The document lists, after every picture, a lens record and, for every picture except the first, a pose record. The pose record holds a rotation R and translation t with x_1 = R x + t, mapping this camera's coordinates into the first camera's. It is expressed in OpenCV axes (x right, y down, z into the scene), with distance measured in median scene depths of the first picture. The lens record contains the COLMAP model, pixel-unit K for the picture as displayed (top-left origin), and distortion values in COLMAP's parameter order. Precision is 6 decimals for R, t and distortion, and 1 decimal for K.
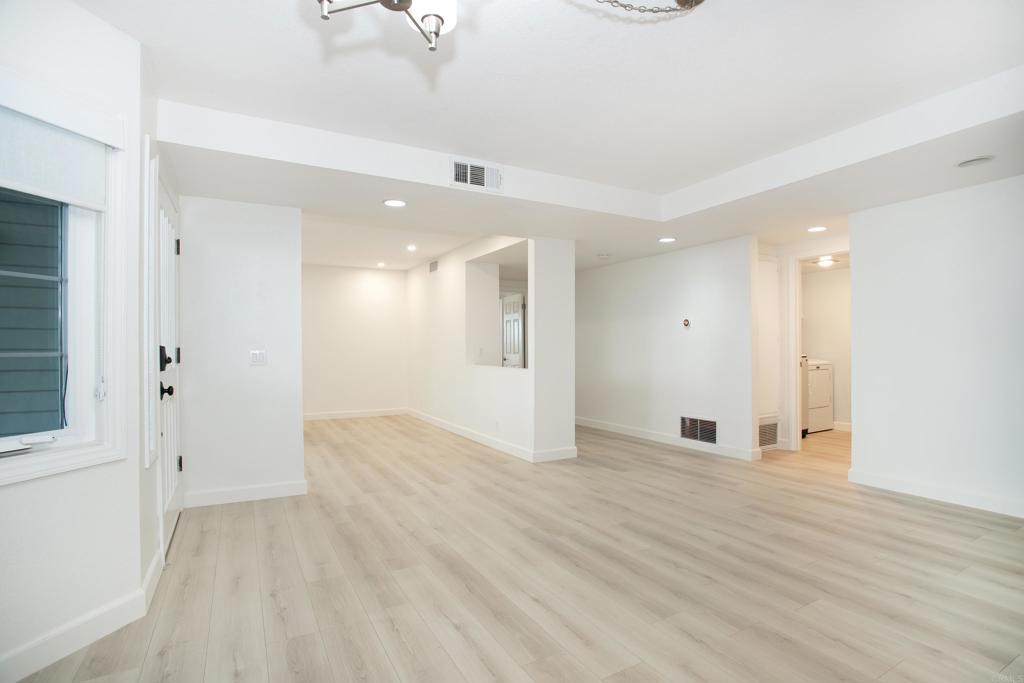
lens RADIAL K [[496.3, 0, 512.0], [0, 496.3, 341.5], [0, 0, 1]] dist [-0.074816, 0.000153]
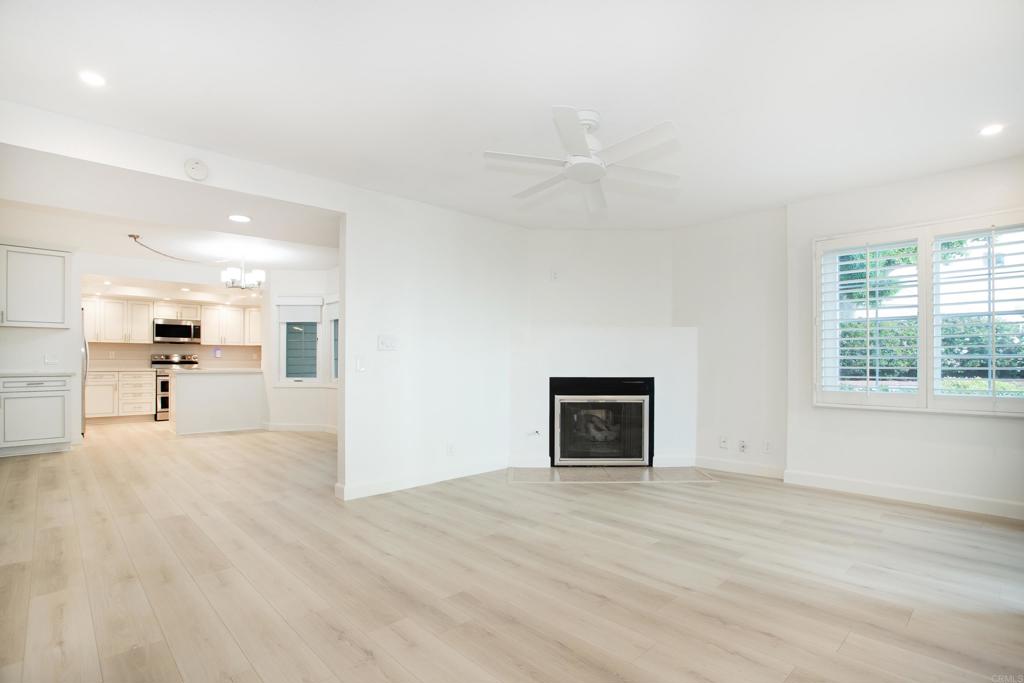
lens RADIAL K [[485.5, 0, 489.4], [0, 485.5, 356.9], [0, 0, 1]] dist [-0.030628, 0.000402]
pose [[-0.972308, 0.005063, -0.233647, -0.648774], [0.008341, 0.999880, -0.013040, 0.050704], [0.233553, -0.014628, -0.972234, 2.669517]]
